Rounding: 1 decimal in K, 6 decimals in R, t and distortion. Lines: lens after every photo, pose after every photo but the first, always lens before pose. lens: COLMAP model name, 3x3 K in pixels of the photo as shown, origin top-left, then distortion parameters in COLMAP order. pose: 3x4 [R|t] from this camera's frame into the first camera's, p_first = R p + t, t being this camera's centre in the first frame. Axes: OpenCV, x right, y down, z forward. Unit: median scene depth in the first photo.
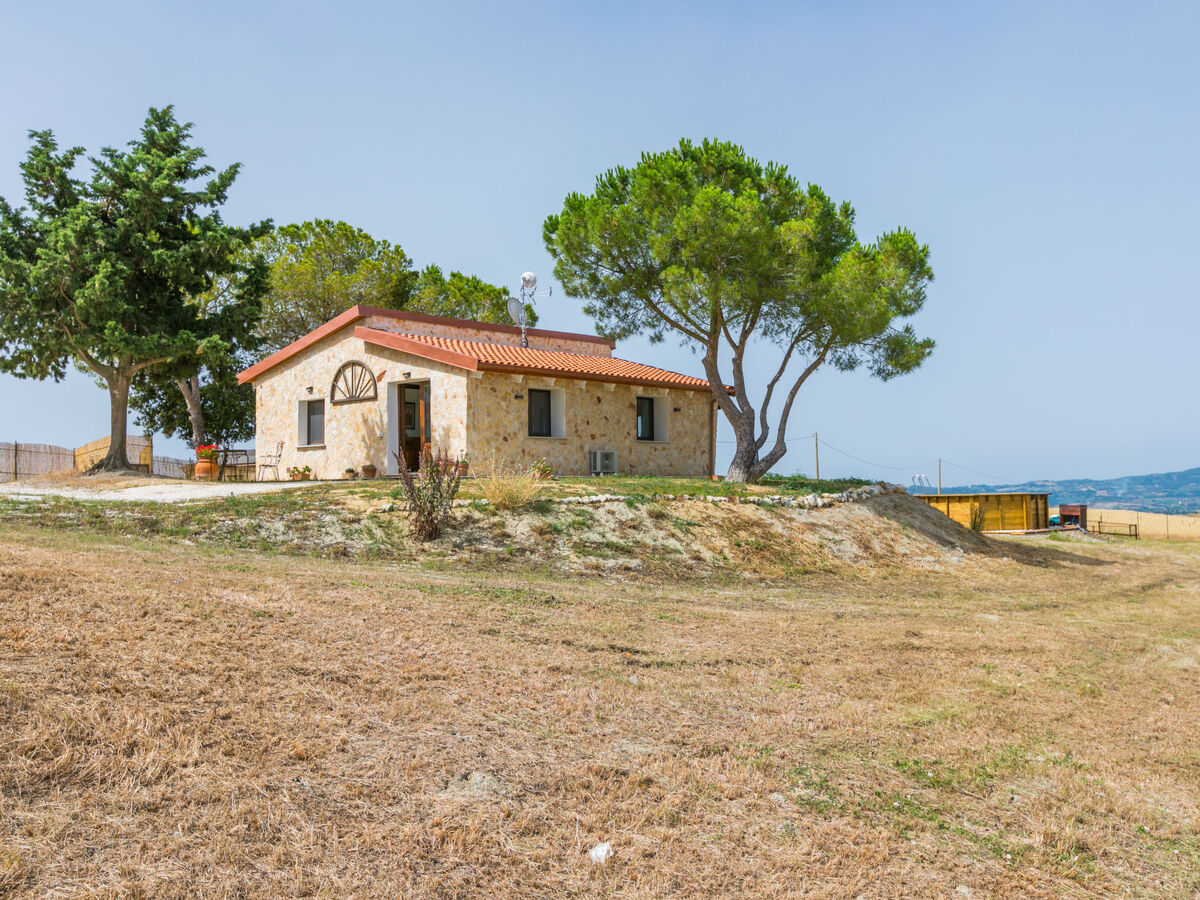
lens RADIAL K [[1002.6, 0, 600.0], [0, 1002.6, 450.0], [0, 0, 1]] dist [0.002844, -0.000534]
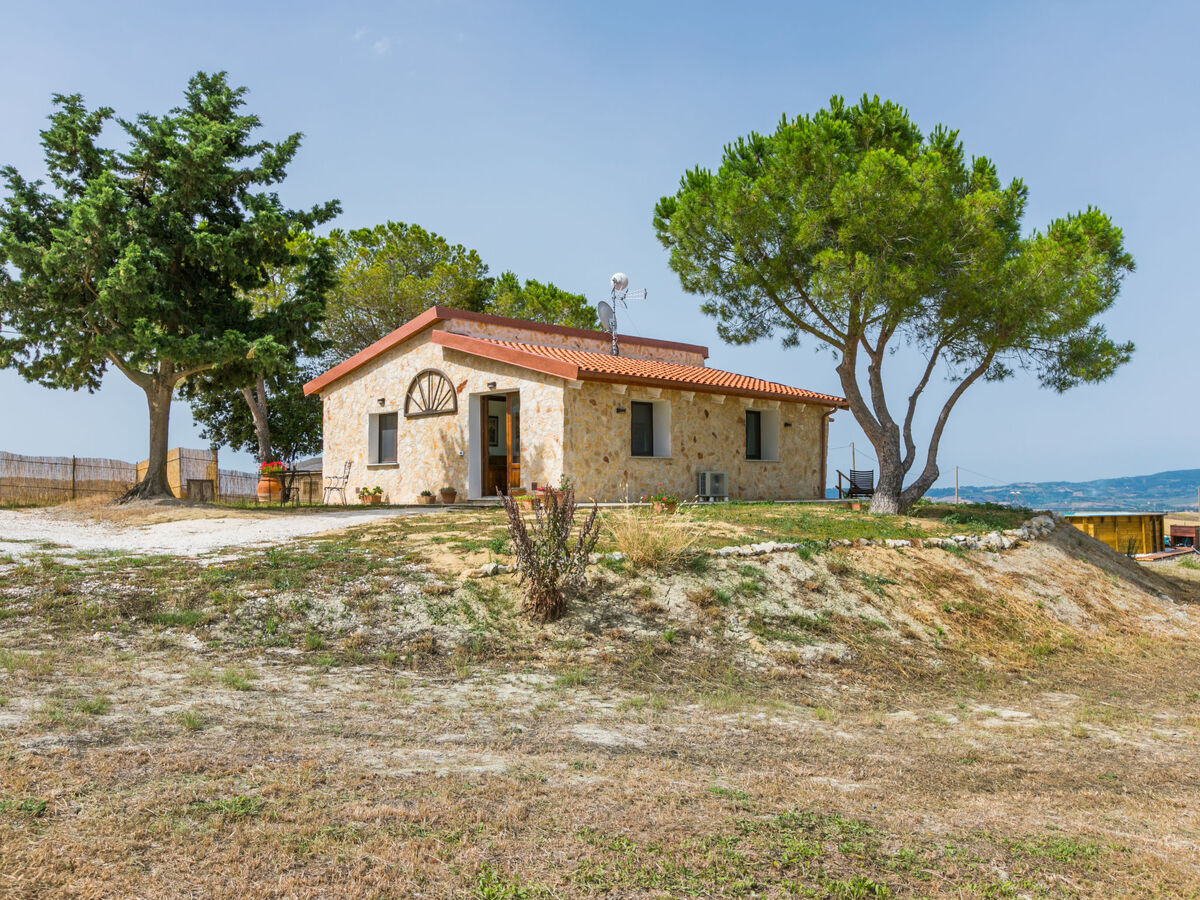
lens RADIAL K [[874.1, 0, 600.0], [0, 874.1, 450.0], [0, 0, 1]] dist [-0.001478, 0.001448]
pose [[0.999362, 0.003479, -0.035540, -0.079019], [-0.003636, 0.999984, -0.004370, -0.017102], [0.035525, 0.004496, 0.999359, 0.270156]]
